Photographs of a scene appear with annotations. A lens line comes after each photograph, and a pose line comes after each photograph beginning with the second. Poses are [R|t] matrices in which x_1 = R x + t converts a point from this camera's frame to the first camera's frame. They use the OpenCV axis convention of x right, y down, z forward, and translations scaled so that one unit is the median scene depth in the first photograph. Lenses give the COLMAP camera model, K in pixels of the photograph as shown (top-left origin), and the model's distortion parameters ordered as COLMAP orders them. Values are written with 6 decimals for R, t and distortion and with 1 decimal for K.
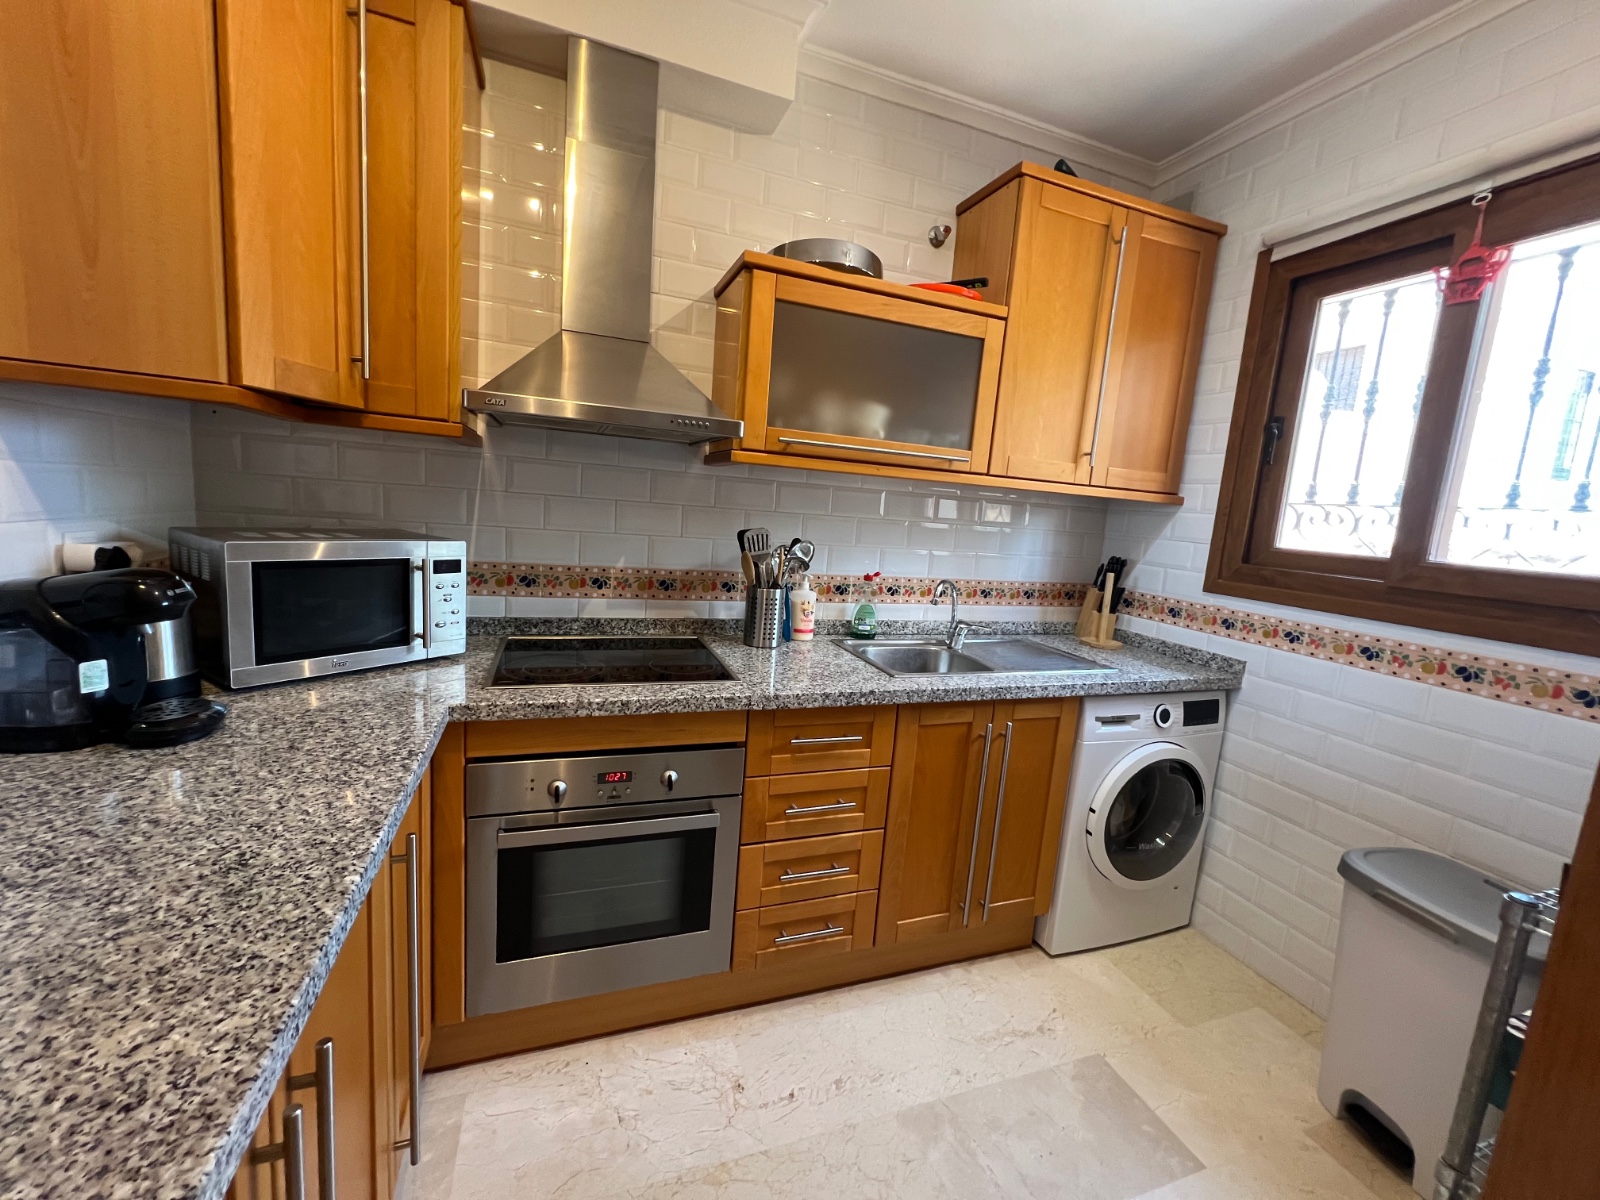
lens RADIAL K [[638.5, 0, 798.4], [0, 638.5, 594.7], [0, 0, 1]] dist [-0.002832, 0.000752]
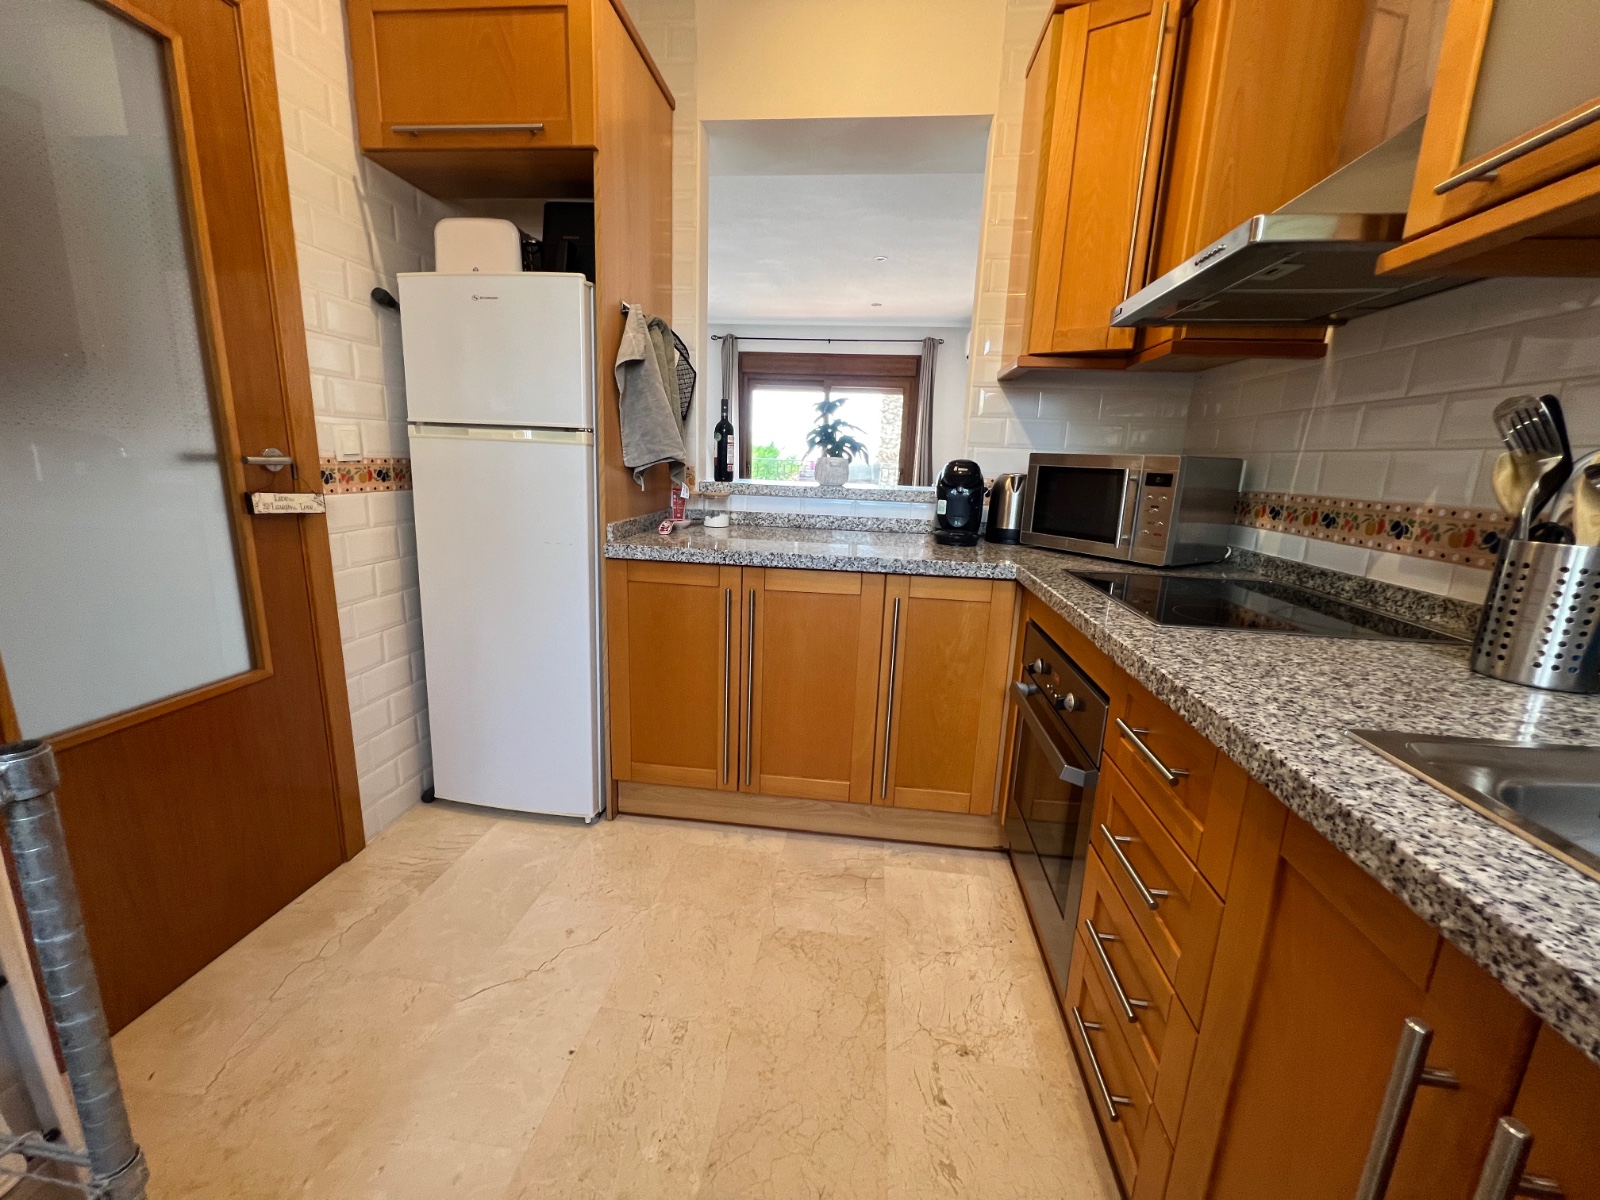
lens RADIAL K [[638.5, 0, 800.5], [0, 638.5, 595.7], [0, 0, 1]] dist [-0.002832, 0.000752]
pose [[-0.441573, 0.096685, -0.892001, 0.550381], [-0.195607, 0.959889, 0.200877, 0.035832], [0.875643, 0.263183, -0.404949, 0.761019]]
